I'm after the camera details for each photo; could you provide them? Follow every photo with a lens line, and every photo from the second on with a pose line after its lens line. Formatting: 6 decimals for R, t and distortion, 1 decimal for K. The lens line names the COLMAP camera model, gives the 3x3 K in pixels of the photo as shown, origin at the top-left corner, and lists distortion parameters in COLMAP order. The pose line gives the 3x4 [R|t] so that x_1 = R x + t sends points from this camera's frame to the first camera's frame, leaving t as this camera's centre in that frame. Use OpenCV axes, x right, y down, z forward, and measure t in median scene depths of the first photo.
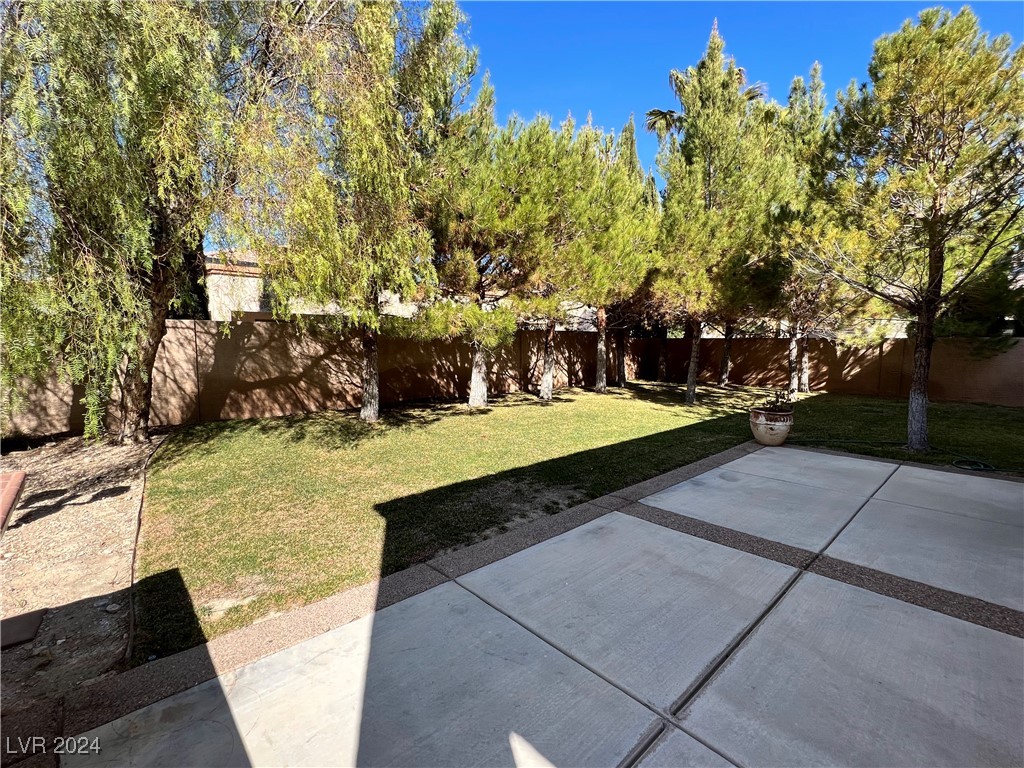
lens RADIAL K [[451.5, 0, 512.0], [0, 451.5, 384.0], [0, 0, 1]] dist [-0.001610, -0.000234]
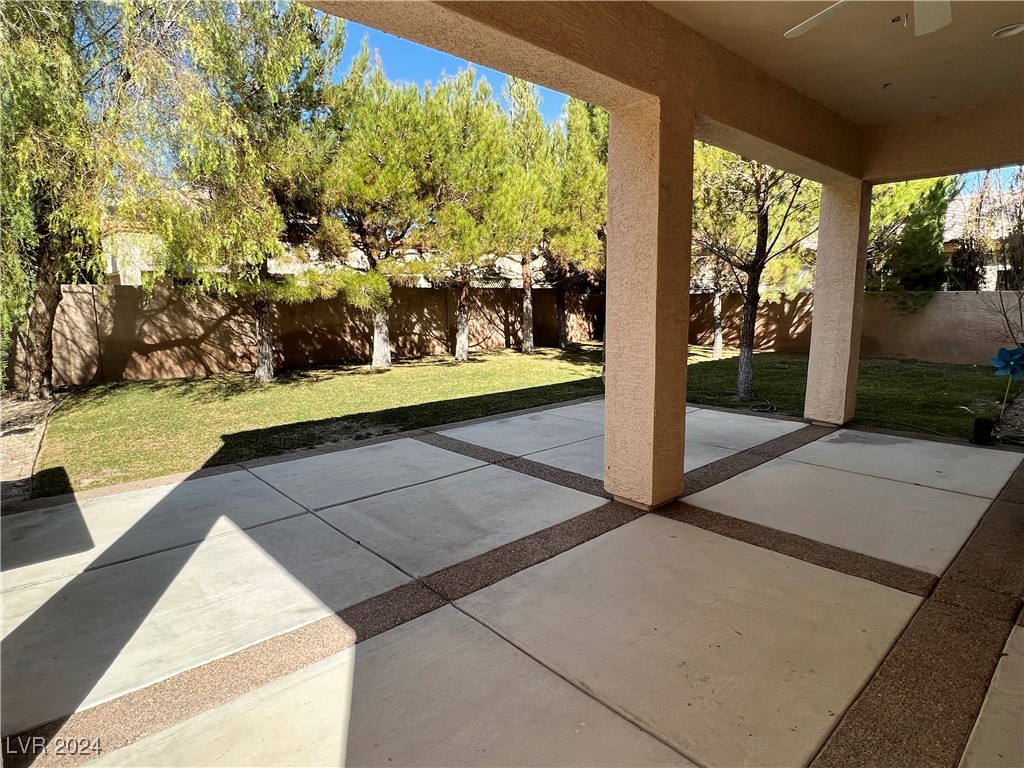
lens RADIAL K [[559.8, 0, 512.0], [0, 559.8, 384.0], [0, 0, 1]] dist [-0.005698, -0.000501]
pose [[0.999933, -0.008687, -0.007664, 0.315141], [0.009136, 0.998118, 0.060631, 0.021410], [0.007122, -0.060697, 0.998131, -0.335090]]
